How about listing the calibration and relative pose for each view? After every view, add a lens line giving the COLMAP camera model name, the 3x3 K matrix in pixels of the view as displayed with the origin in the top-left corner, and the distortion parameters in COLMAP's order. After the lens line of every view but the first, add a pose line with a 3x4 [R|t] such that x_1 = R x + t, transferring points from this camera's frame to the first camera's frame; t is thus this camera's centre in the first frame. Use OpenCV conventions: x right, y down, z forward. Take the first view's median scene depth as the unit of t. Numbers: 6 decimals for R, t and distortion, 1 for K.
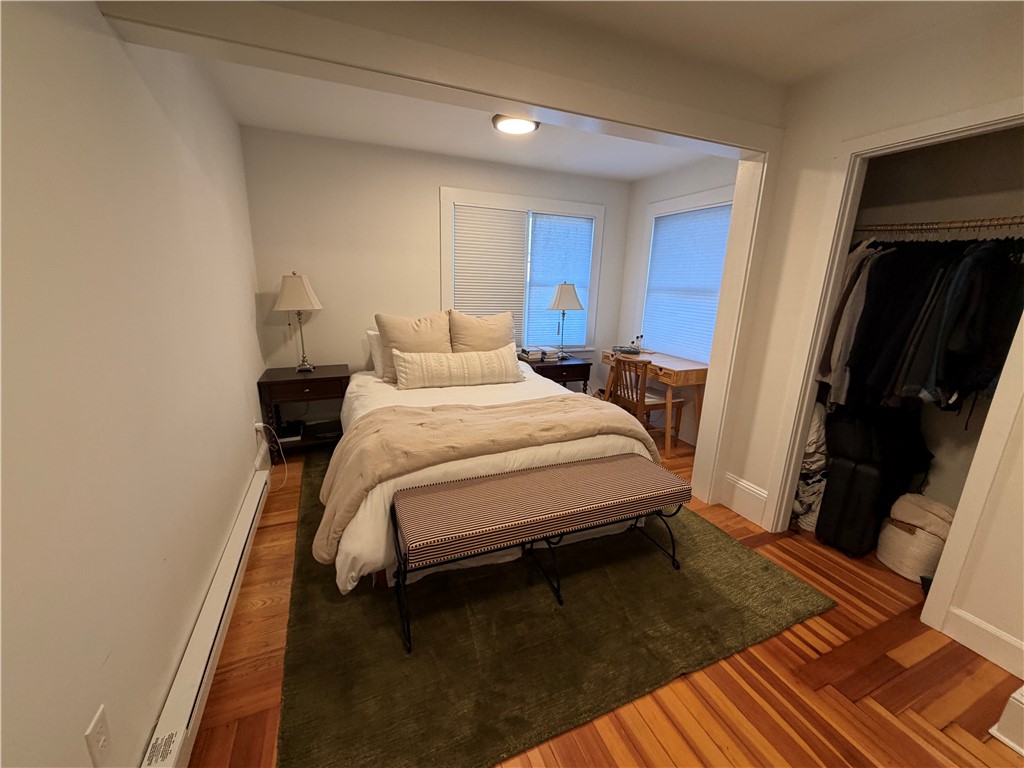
lens RADIAL K [[411.1, 0, 510.8], [0, 411.1, 384.0], [0, 0, 1]] dist [0.002454, 0.000701]
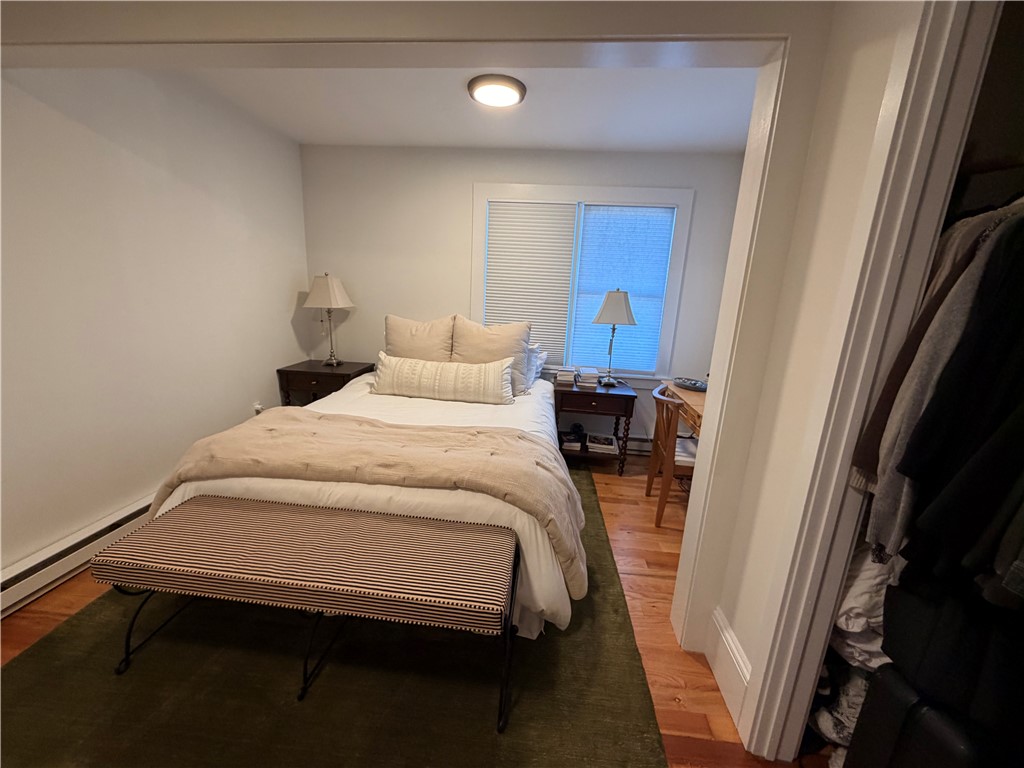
lens RADIAL K [[411.1, 0, 510.6], [0, 411.1, 383.3], [0, 0, 1]] dist [0.002454, 0.000701]
pose [[0.877661, 0.122877, -0.463263, 0.487590], [-0.139090, 0.990279, -0.000845, -0.057810], [0.458656, 0.065177, 0.886220, 0.315942]]
